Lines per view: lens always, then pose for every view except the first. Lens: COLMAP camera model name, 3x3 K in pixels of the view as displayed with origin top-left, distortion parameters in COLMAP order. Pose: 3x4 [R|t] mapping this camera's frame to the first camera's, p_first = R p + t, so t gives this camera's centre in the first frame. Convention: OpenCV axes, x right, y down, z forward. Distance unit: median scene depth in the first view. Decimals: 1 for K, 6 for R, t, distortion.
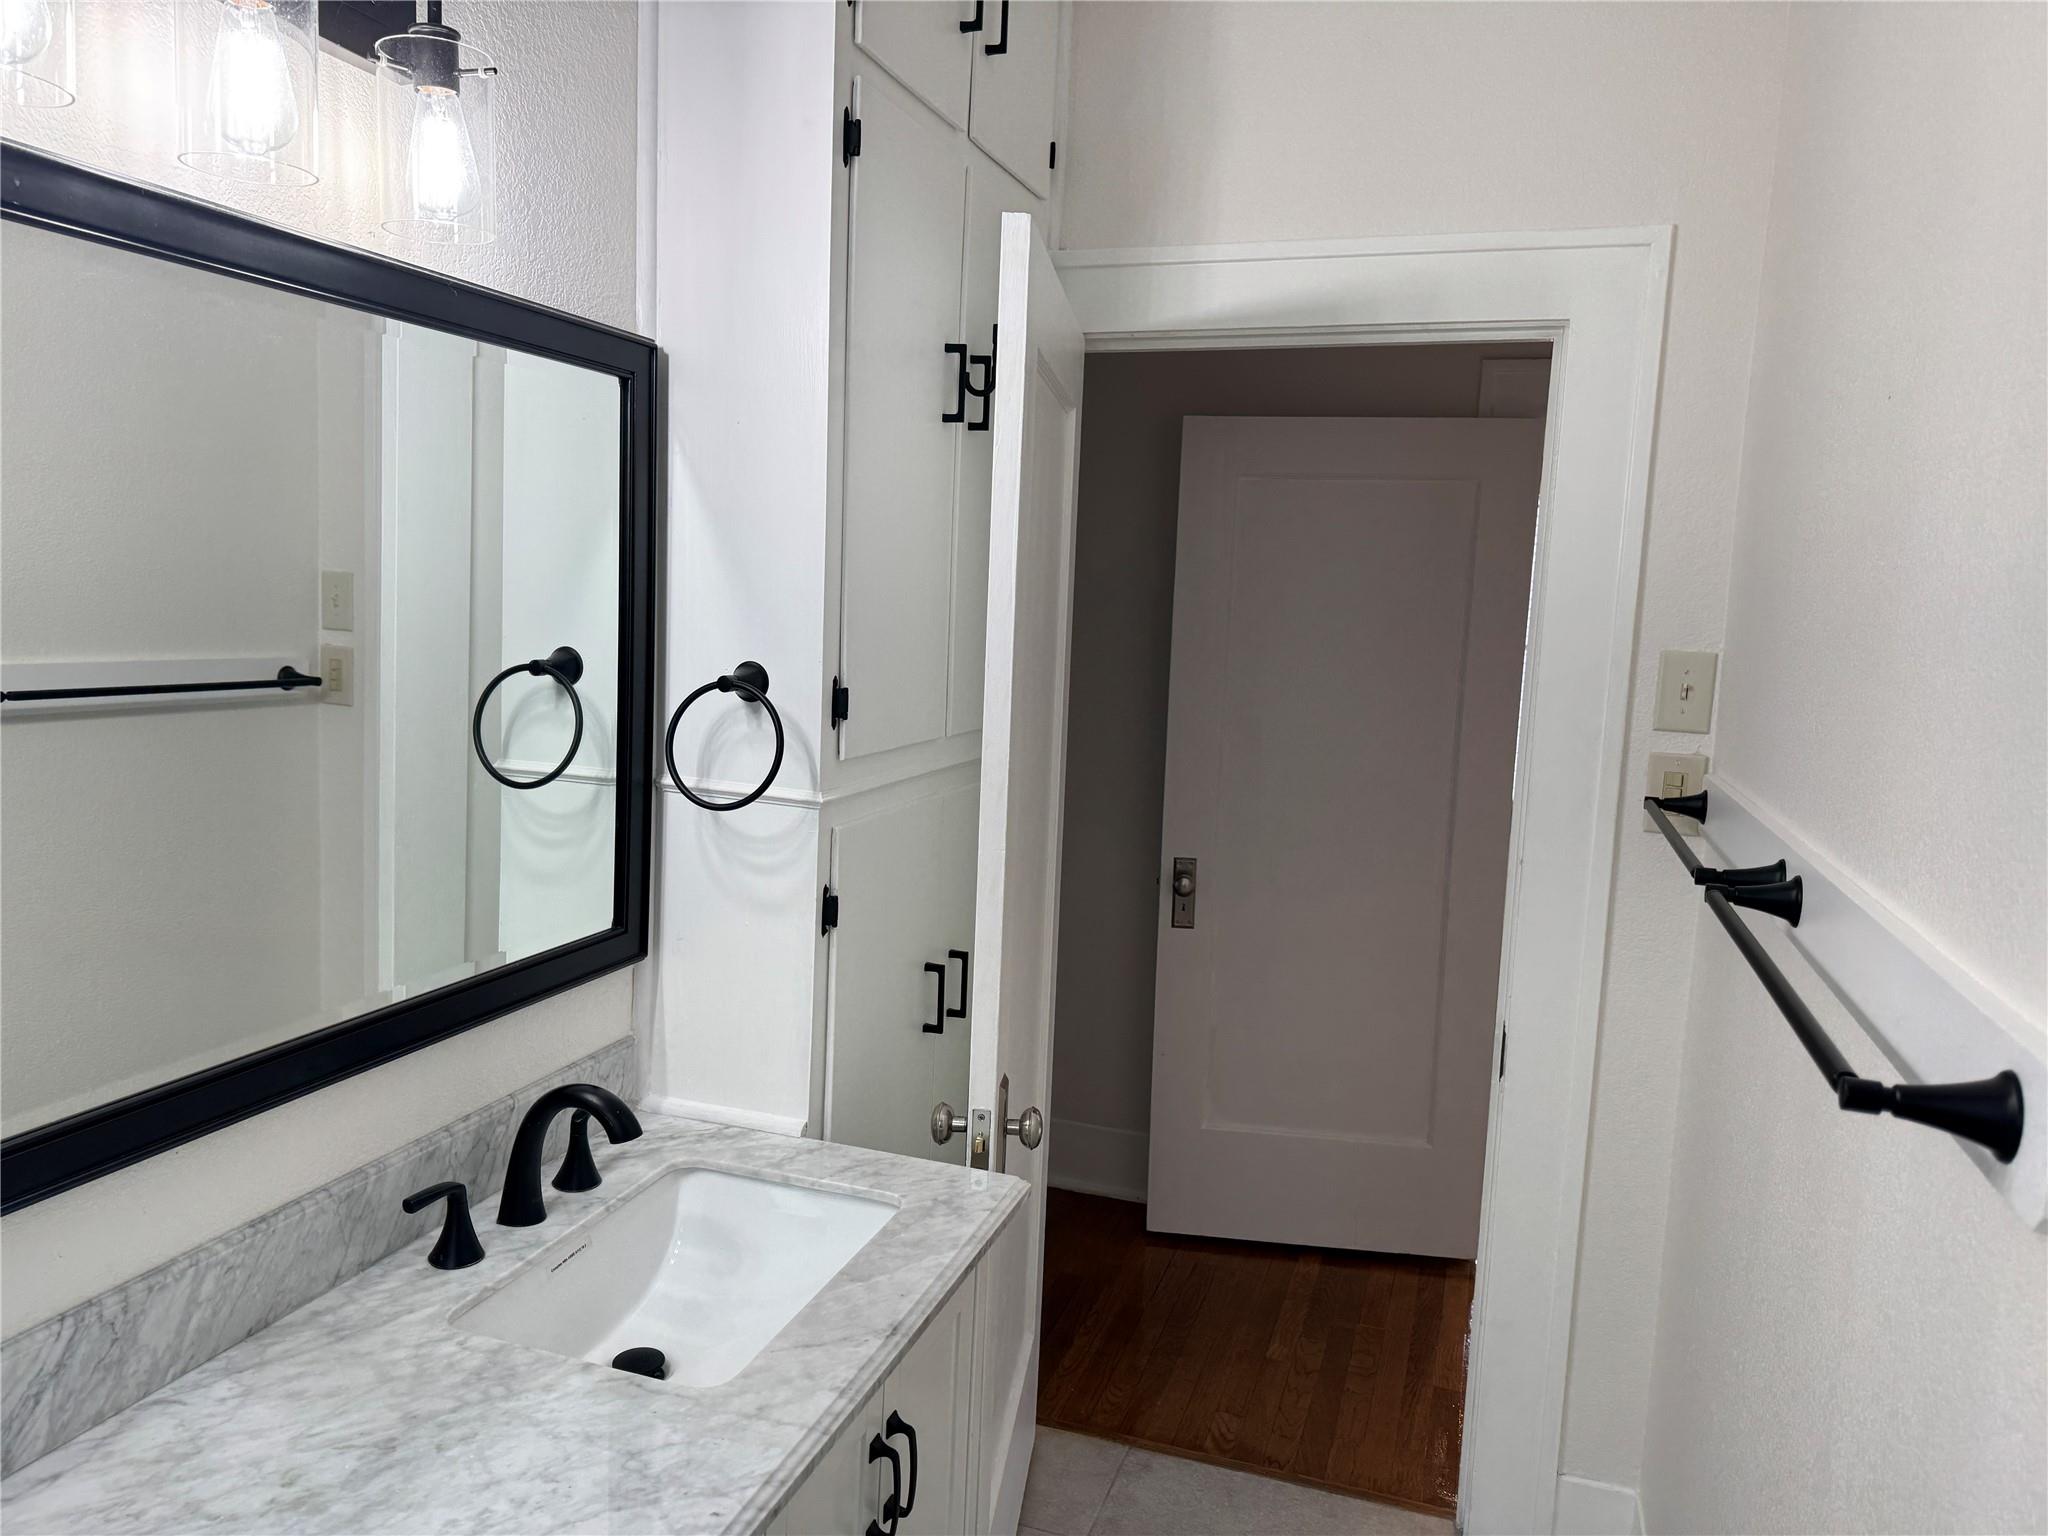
lens RADIAL K [[1437.6, 0, 1012.3], [0, 1437.6, 774.9], [0, 0, 1]] dist [0.109880, -0.132911]
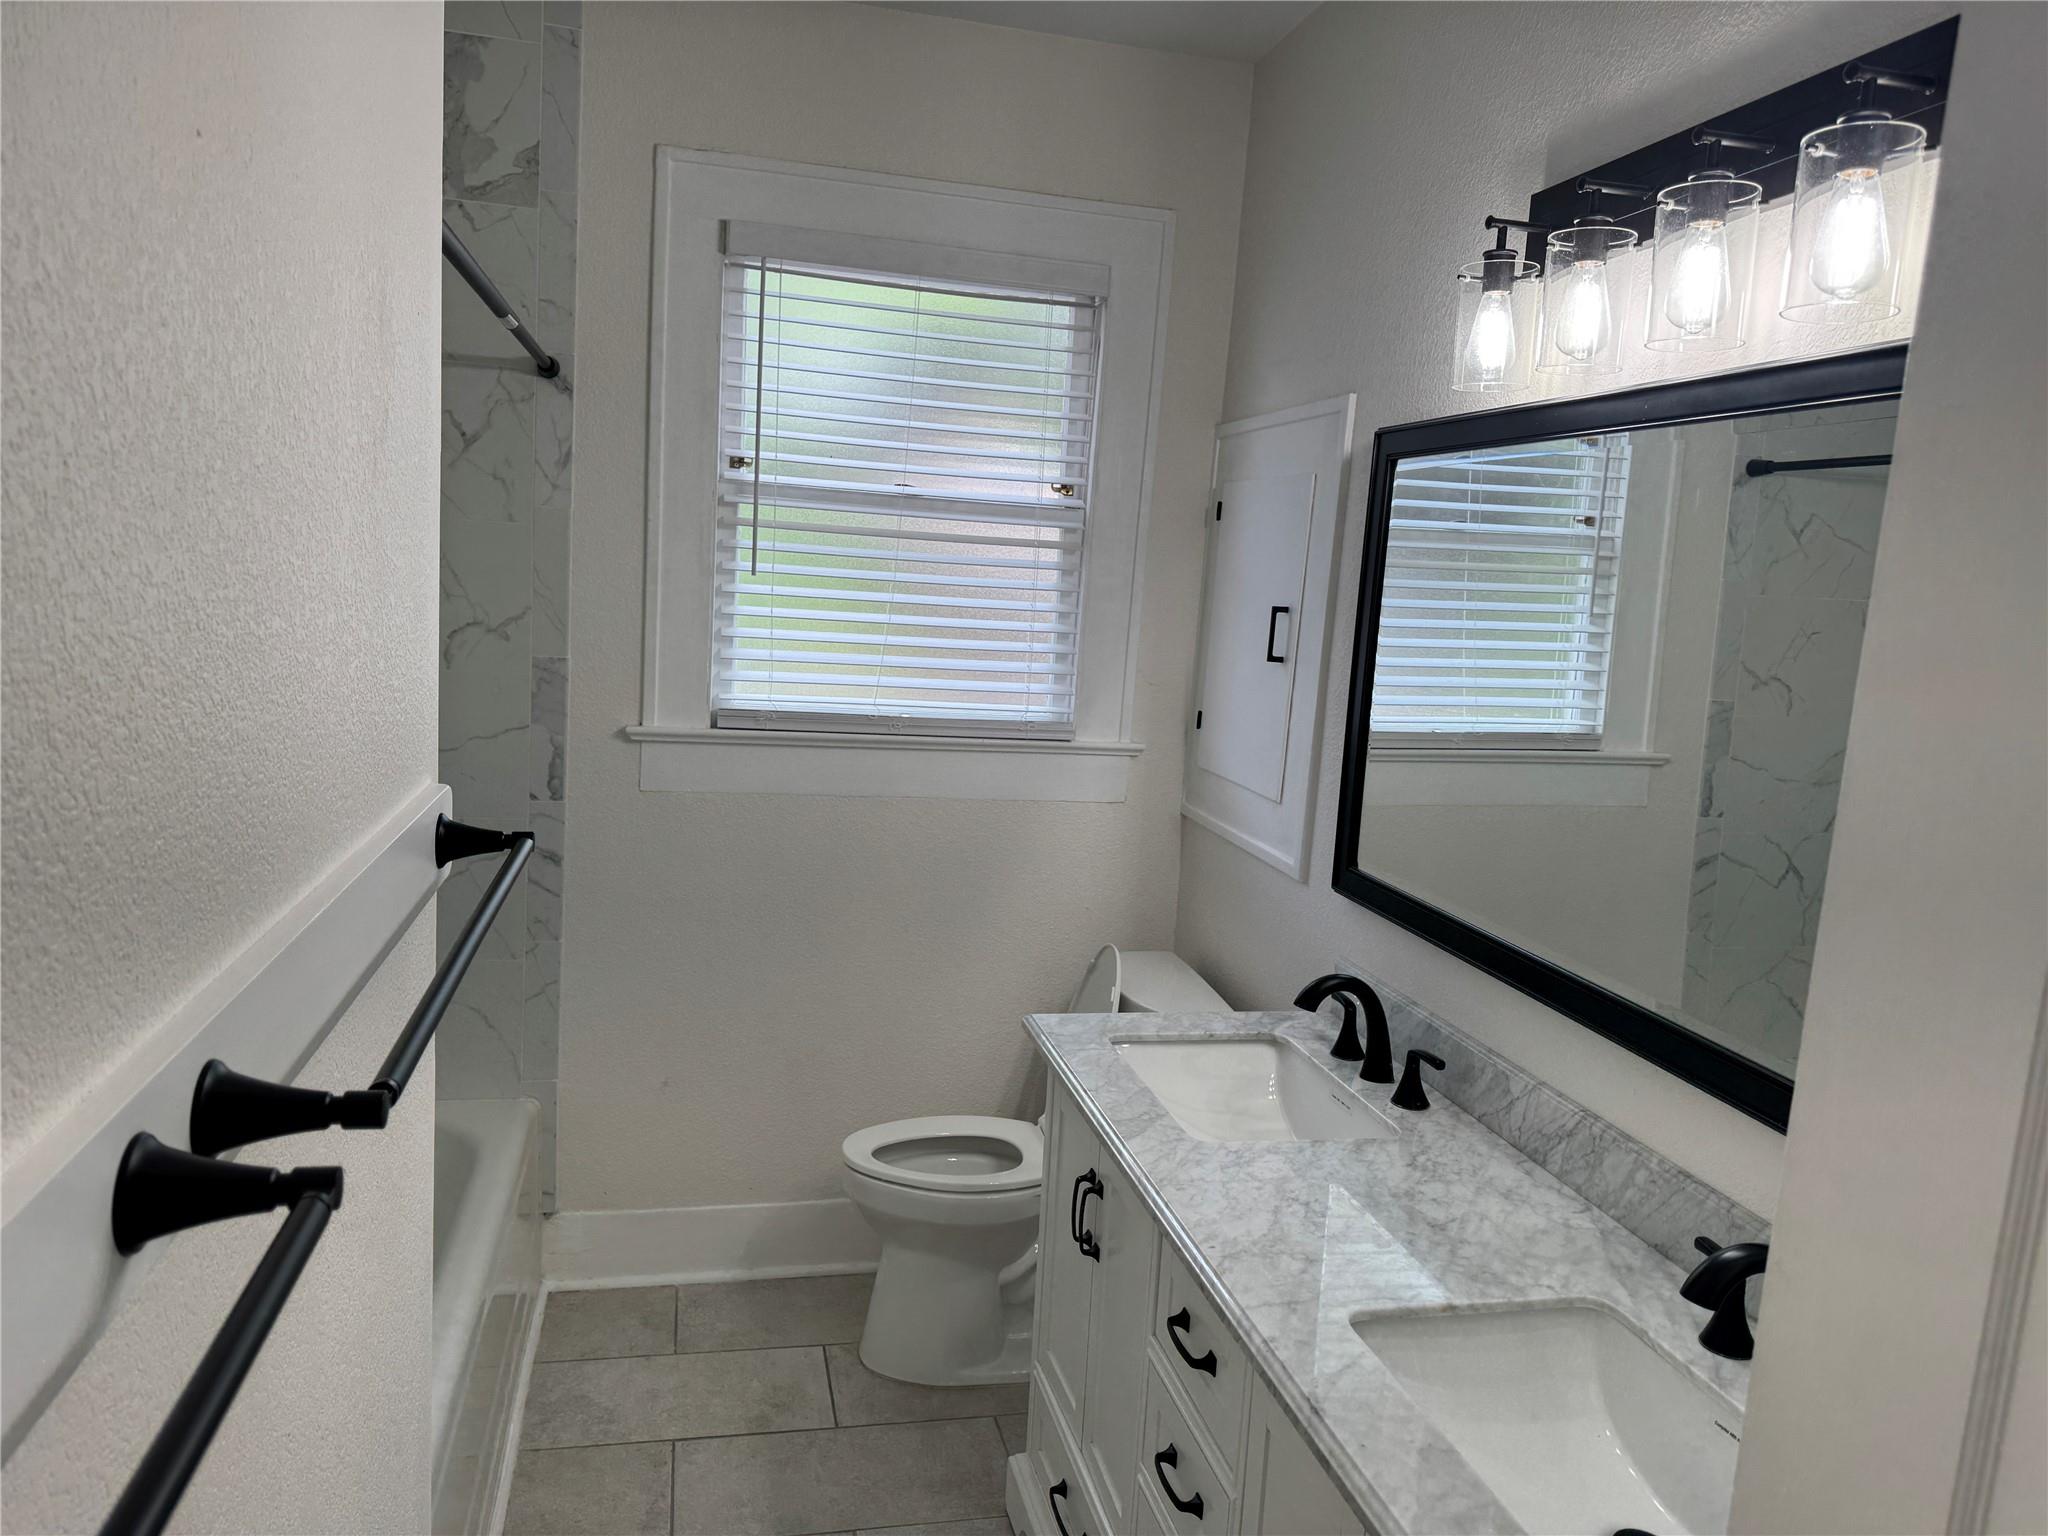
lens RADIAL K [[1437.6, 0, 1012.3], [0, 1437.6, 774.9], [0, 0, 1]] dist [0.109880, -0.132911]
pose [[-0.845432, -0.016321, -0.533833, 0.662420], [-0.166662, 0.957683, 0.234664, -0.222417], [0.507413, 0.287363, -0.812376, 1.728105]]
